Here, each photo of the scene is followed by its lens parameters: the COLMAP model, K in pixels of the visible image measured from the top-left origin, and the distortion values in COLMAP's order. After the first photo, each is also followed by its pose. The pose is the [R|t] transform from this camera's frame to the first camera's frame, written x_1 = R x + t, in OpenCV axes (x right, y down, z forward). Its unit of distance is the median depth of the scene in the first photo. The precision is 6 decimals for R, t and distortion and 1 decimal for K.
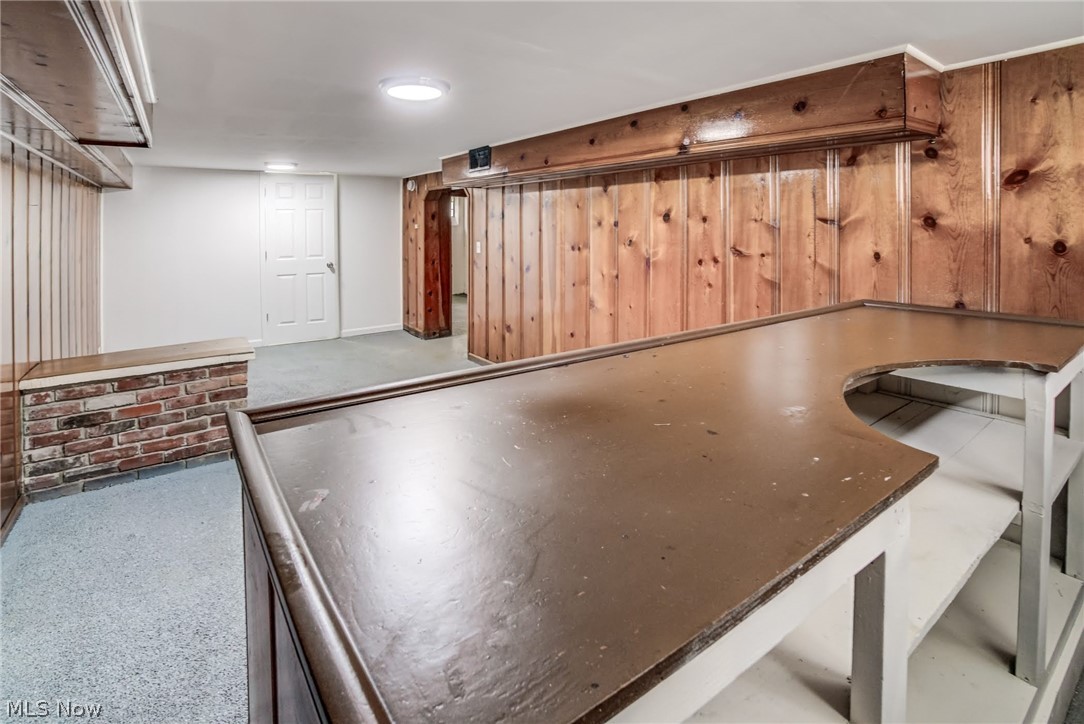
lens RADIAL K [[493.6, 0, 525.0], [0, 493.6, 358.8], [0, 0, 1]] dist [-0.014375, 0.000189]
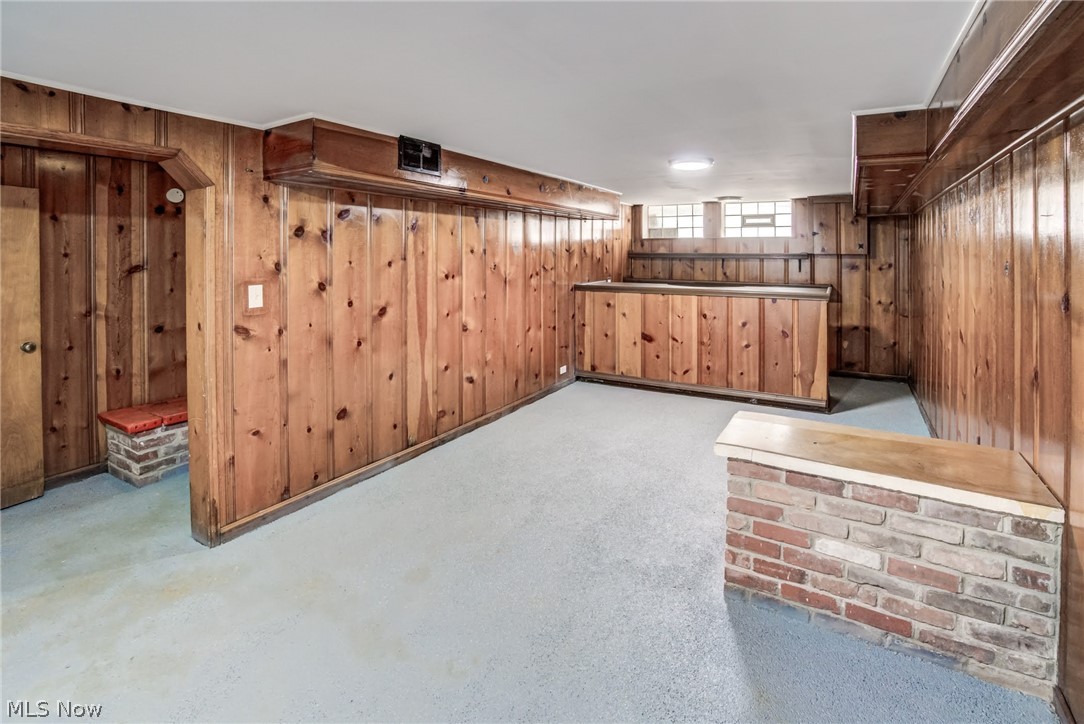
lens RADIAL K [[493.6, 0, 525.0], [0, 493.6, 358.8], [0, 0, 1]] dist [-0.014375, 0.000189]
pose [[-0.380903, -0.198692, 0.903014, -0.910594], [0.236426, 0.923240, 0.302870, -0.357849], [-0.893877, 0.328860, -0.304689, 1.308668]]
